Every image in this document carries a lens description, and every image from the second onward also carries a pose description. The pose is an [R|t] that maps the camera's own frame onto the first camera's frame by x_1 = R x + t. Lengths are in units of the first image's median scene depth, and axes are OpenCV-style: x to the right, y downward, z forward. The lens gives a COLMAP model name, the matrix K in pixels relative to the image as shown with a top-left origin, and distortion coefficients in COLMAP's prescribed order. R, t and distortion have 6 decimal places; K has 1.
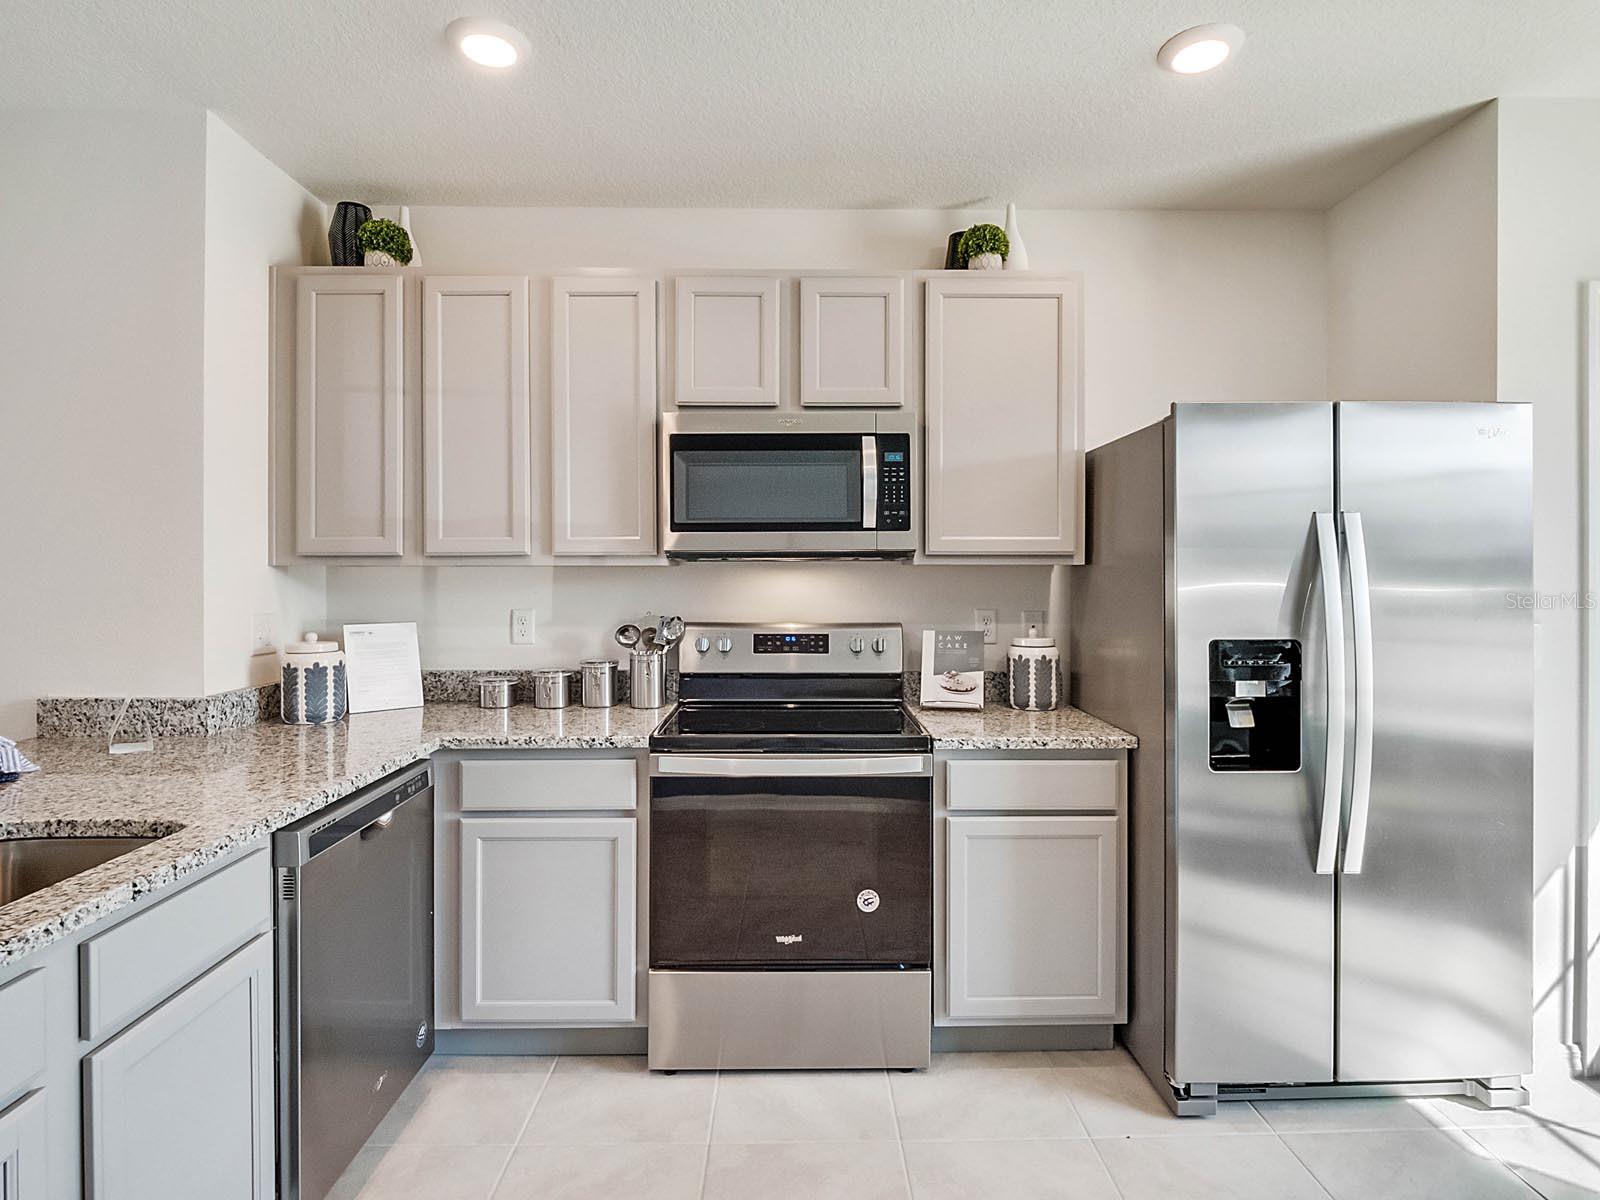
lens RADIAL K [[796.6, 0, 803.7], [0, 796.6, 573.4], [0, 0, 1]] dist [-0.001502, -0.007456]
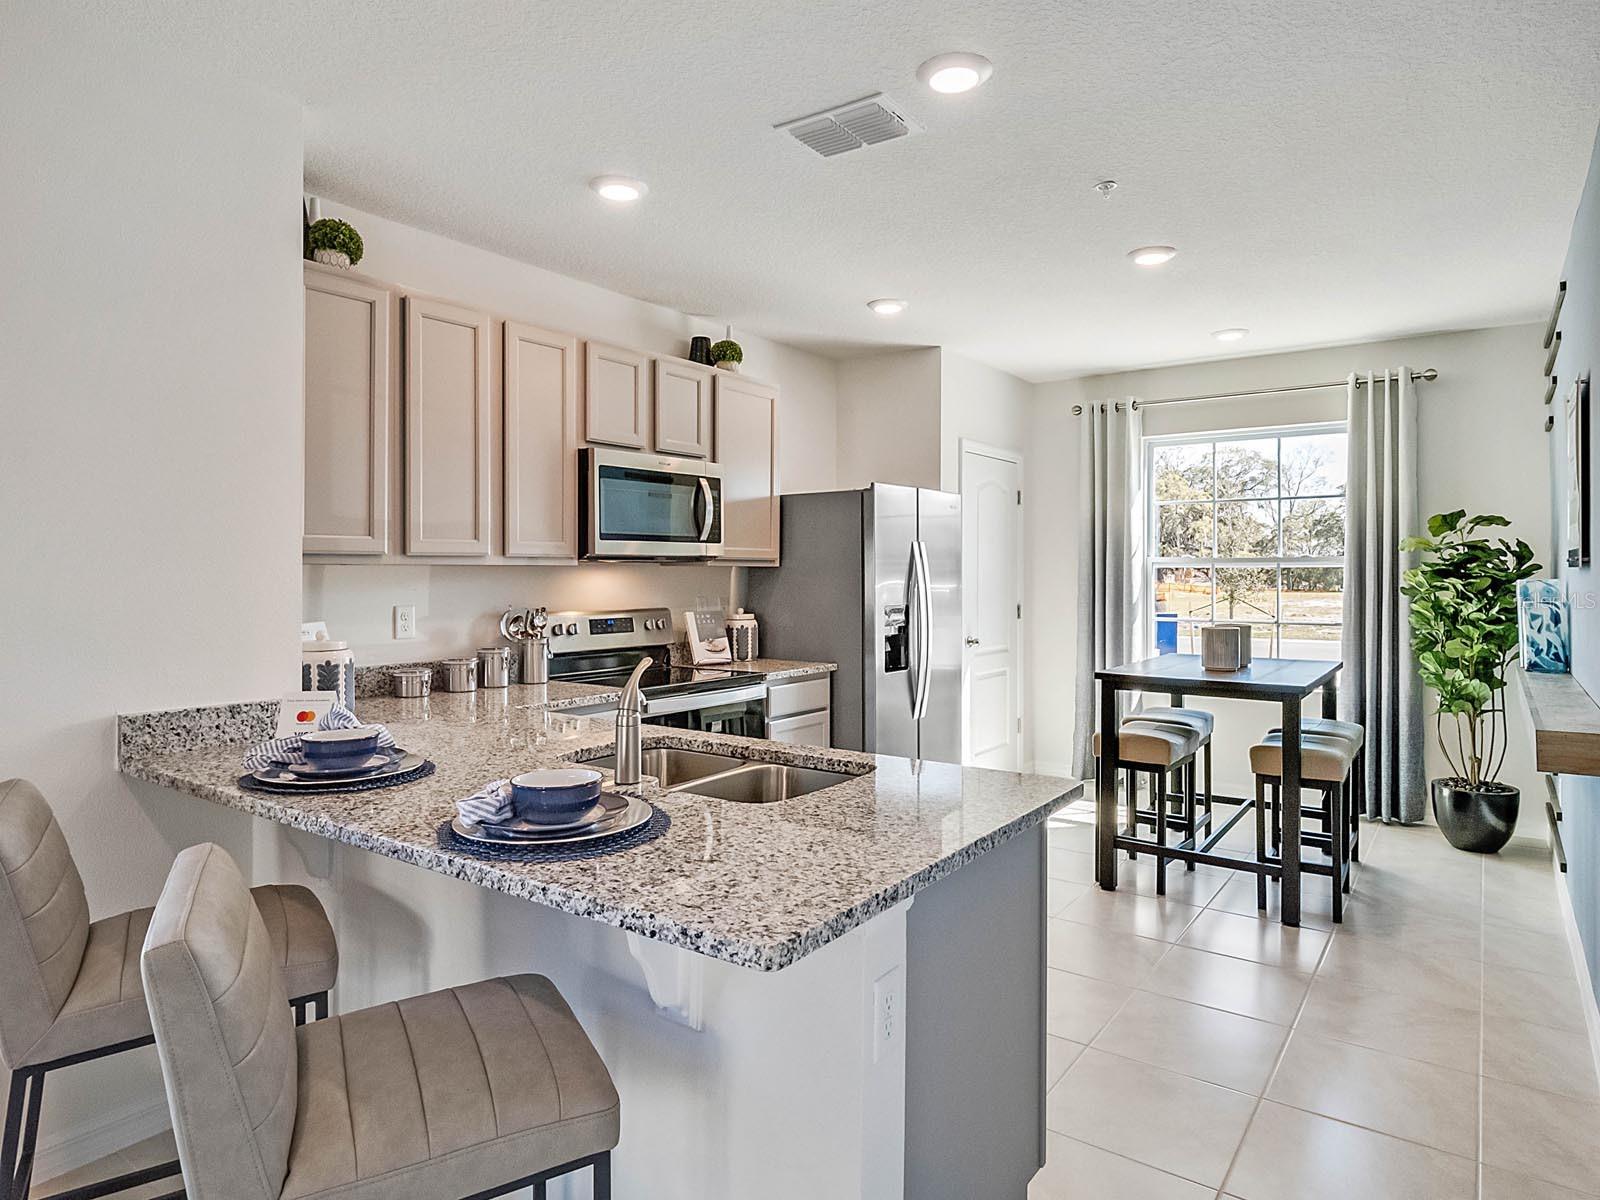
lens RADIAL K [[796.6, 0, 803.7], [0, 796.6, 573.4], [0, 0, 1]] dist [-0.001502, -0.007456]
pose [[0.658553, -0.002388, 0.752530, -0.904341], [0.003406, 0.999994, 0.000193, 0.003173], [-0.752526, 0.002435, 0.658558, -0.108634]]
